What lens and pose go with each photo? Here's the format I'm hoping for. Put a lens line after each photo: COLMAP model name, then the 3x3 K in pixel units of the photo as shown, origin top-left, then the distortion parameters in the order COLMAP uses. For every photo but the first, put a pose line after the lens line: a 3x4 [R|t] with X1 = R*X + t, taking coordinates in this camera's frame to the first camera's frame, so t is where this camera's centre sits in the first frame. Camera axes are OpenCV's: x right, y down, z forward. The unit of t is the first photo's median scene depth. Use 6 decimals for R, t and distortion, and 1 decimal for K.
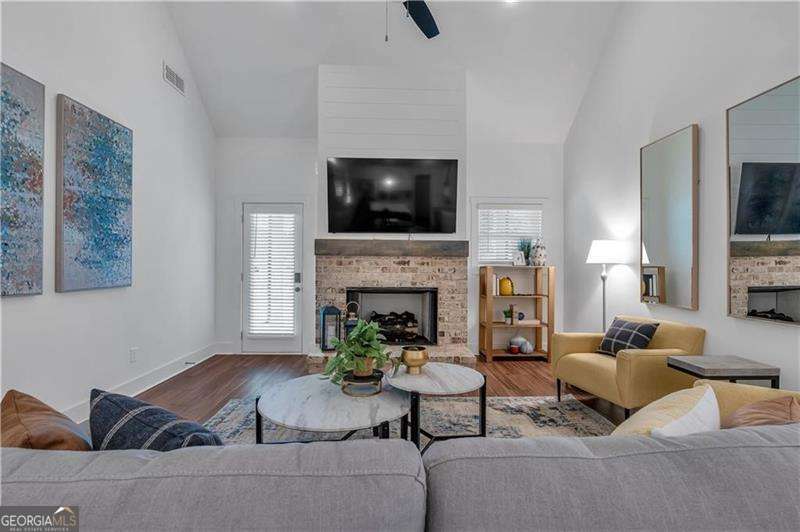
lens RADIAL K [[369.1, 0, 398.6], [0, 369.1, 265.1], [0, 0, 1]] dist [-0.014123, 0.000031]
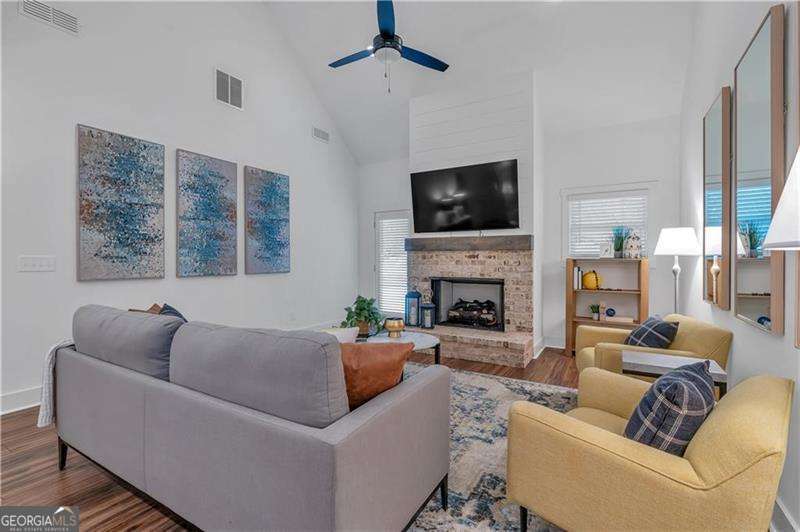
lens RADIAL K [[369.1, 0, 406.6], [0, 369.1, 262.9], [0, 0, 1]] dist [-0.014123, 0.000031]
pose [[0.839994, 0.000165, -0.542596, 0.467177], [0.004676, 0.999961, 0.007544, 0.004168], [0.542576, -0.008874, 0.839960, -0.071933]]
